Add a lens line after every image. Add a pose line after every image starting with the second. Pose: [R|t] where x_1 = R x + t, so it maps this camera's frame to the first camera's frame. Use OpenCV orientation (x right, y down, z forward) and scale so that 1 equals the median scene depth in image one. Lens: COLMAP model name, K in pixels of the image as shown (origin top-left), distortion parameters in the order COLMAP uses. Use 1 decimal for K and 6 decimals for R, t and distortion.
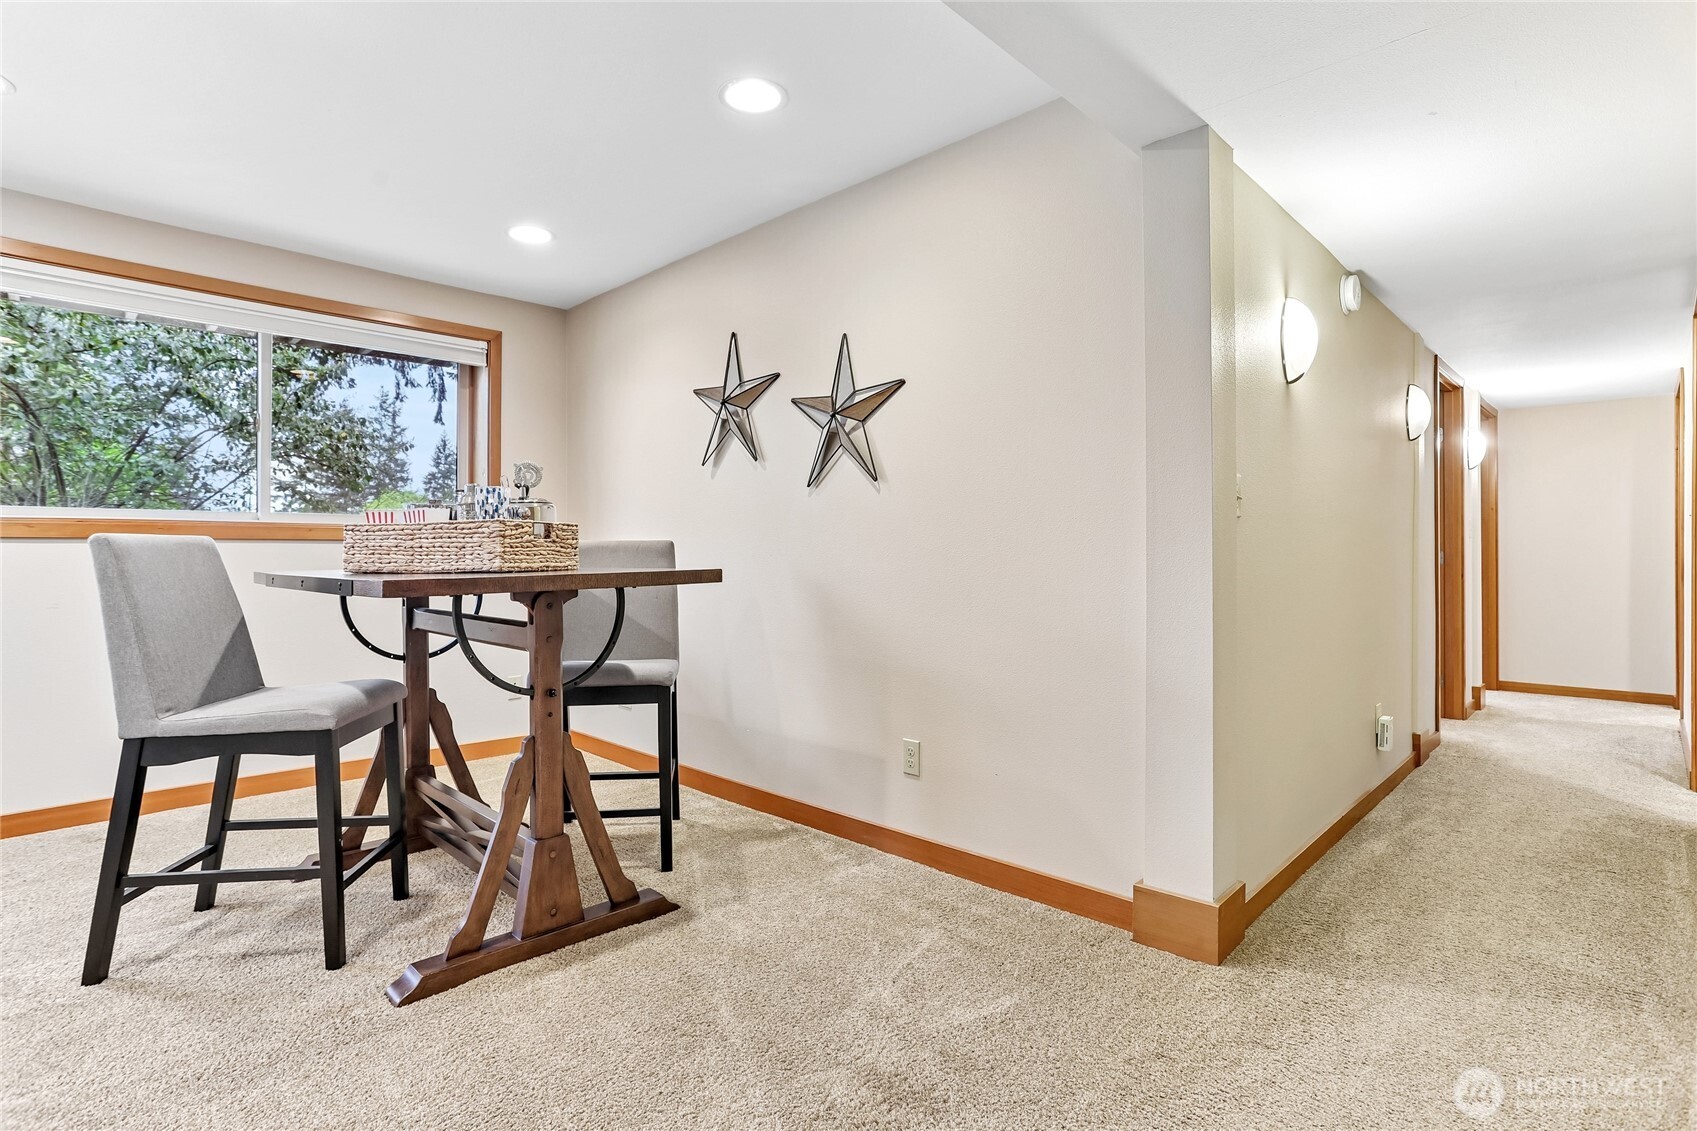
lens RADIAL K [[837.8, 0, 845.1], [0, 837.8, 551.1], [0, 0, 1]] dist [-0.030695, 0.012657]
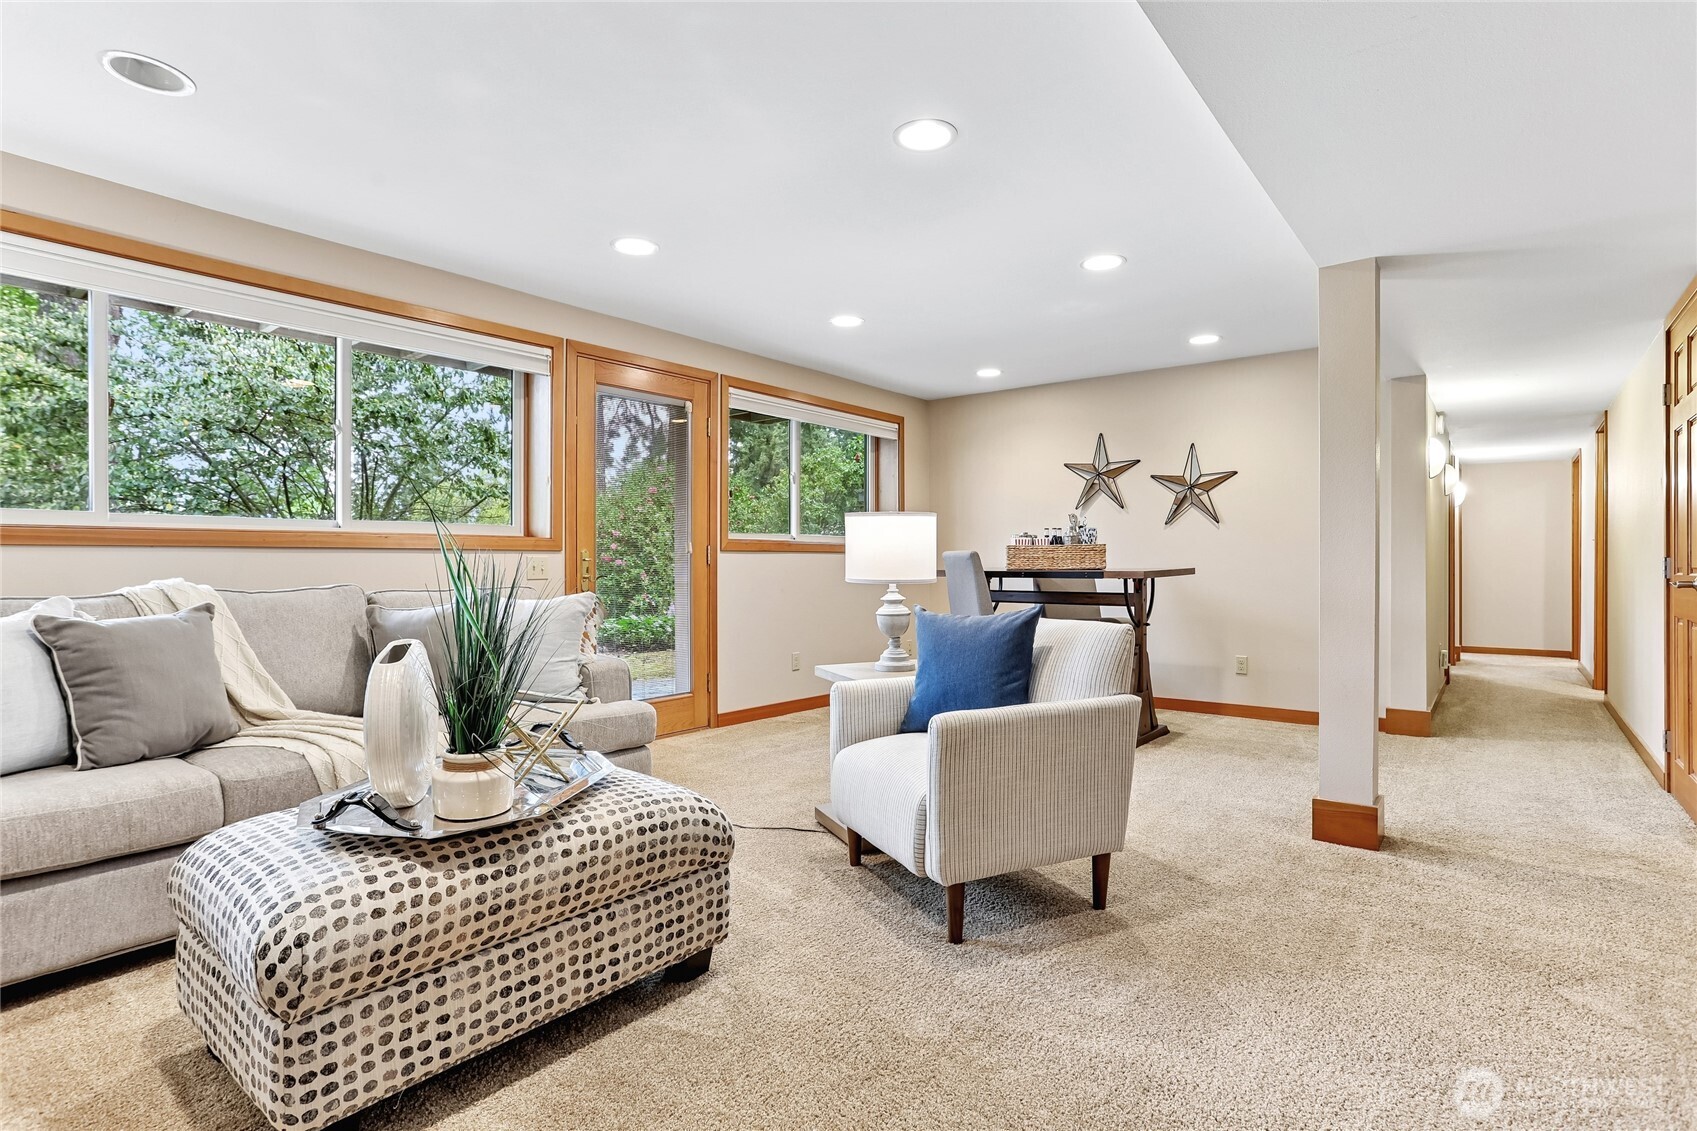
lens RADIAL K [[837.8, 0, 850.1], [0, 837.8, 567.3], [0, 0, 1]] dist [-0.030695, 0.012657]
pose [[0.993015, 0.008251, 0.117700, -0.699881], [-0.008603, 0.999960, 0.002484, 0.012387], [-0.117675, -0.003479, 0.993046, -0.538497]]
